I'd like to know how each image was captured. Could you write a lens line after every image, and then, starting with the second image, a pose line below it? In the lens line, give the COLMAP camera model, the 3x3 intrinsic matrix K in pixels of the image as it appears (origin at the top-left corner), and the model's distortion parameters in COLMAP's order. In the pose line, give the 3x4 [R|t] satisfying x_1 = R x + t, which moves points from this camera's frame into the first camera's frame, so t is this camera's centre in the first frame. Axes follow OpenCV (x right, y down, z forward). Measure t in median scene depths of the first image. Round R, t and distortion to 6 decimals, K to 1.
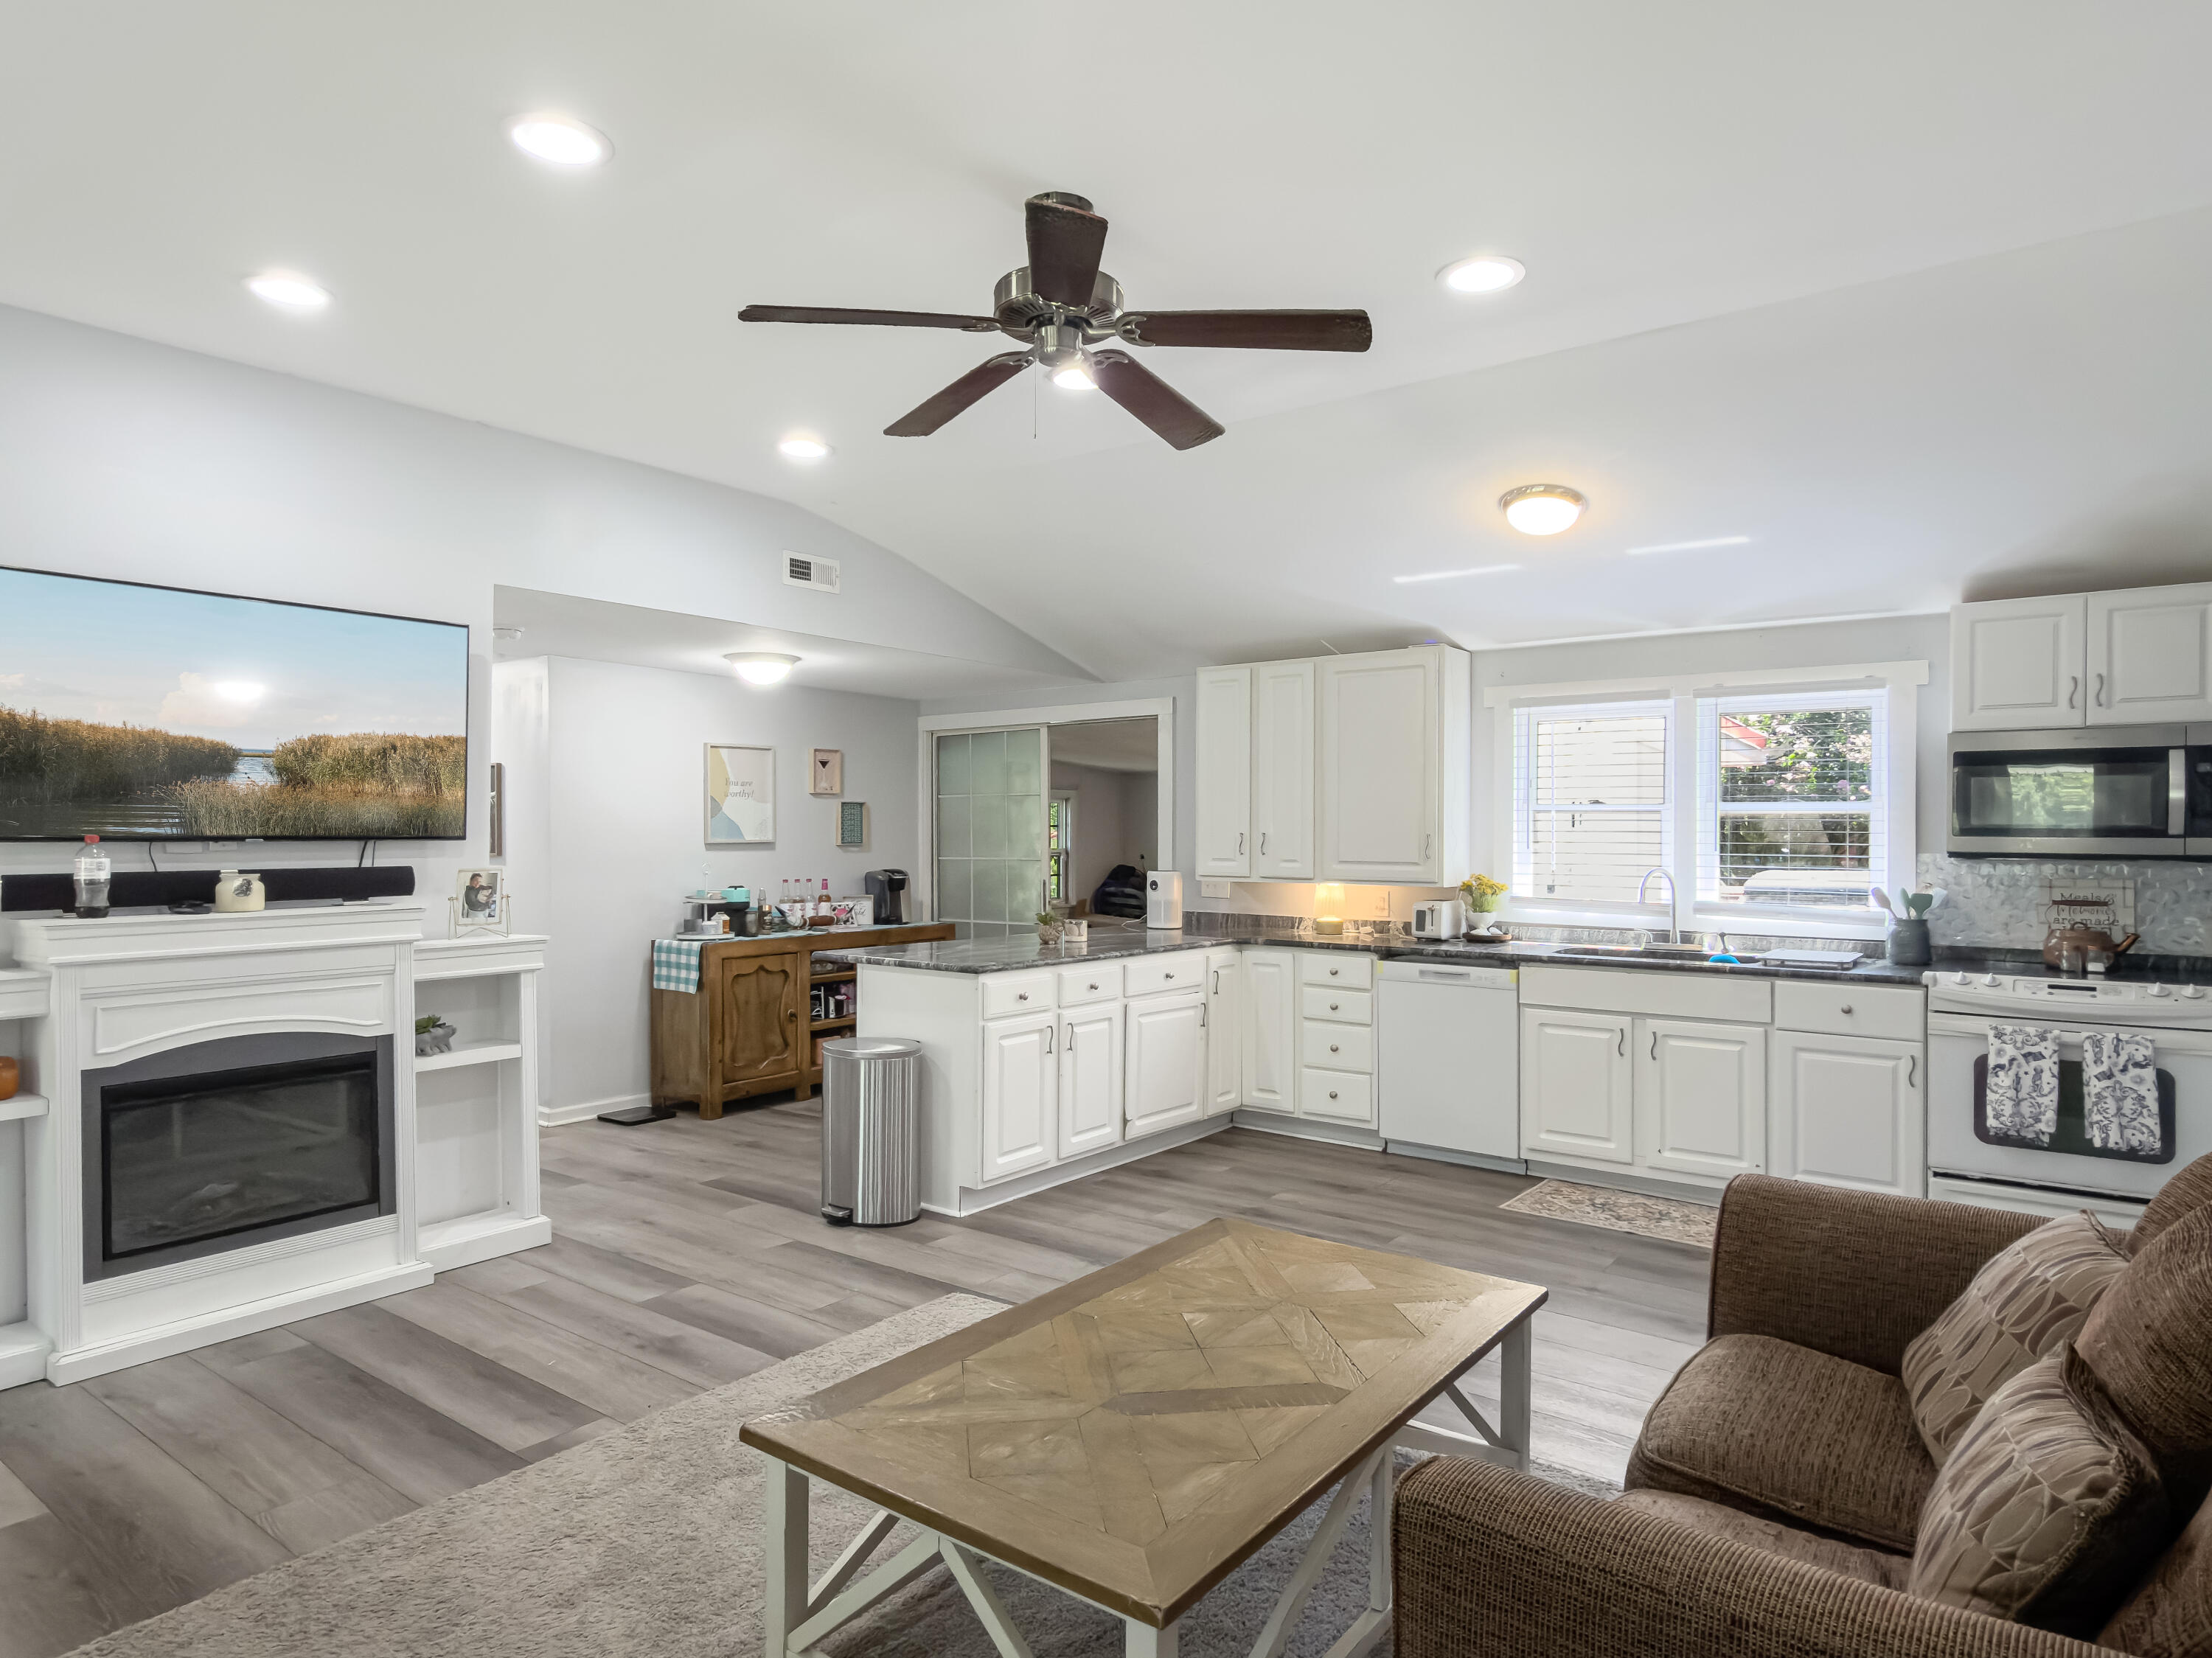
lens RADIAL K [[1282.2, 0, 1106.0], [0, 1282.2, 829.0], [0, 0, 1]] dist [0.003220, 0.001265]
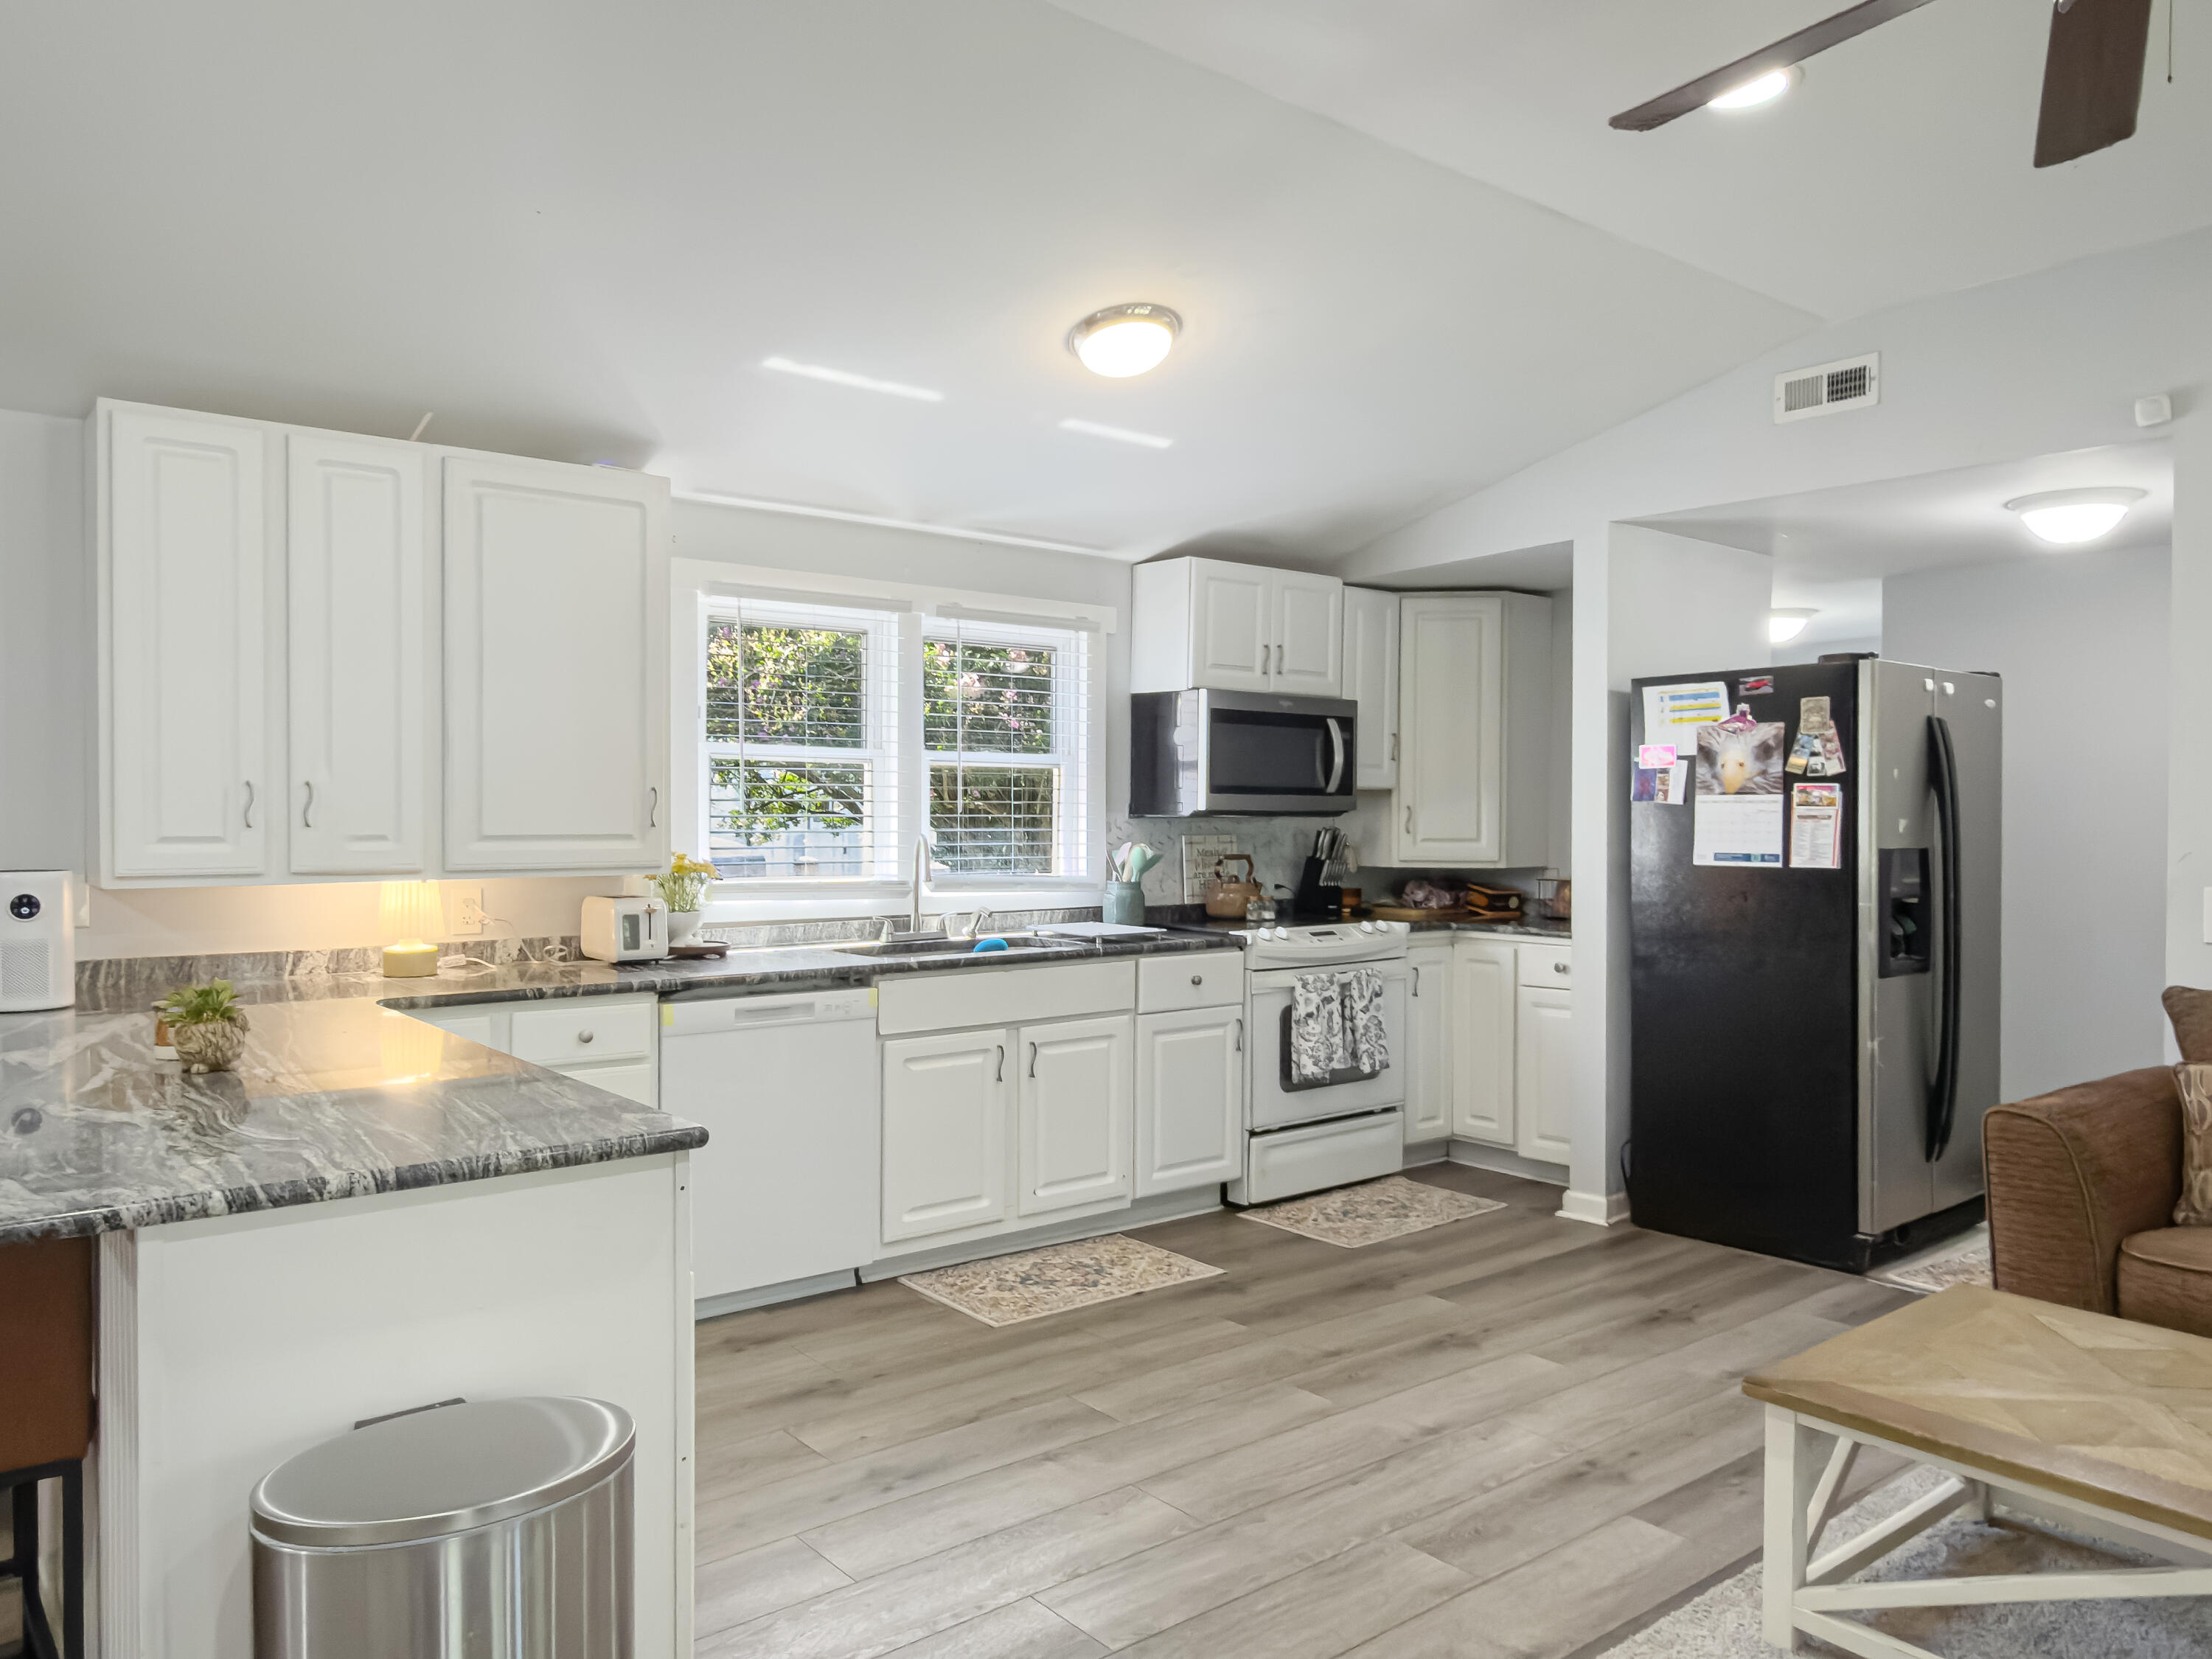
lens RADIAL K [[1557.4, 0, 1106.0], [0, 1557.4, 829.5], [0, 0, 1]] dist [0.000749, -0.000905]
pose [[0.243902, -0.016386, 0.969661, -0.488233], [-0.006942, 0.999802, 0.018641, 0.010531], [-0.969775, -0.011278, 0.243740, 0.737862]]
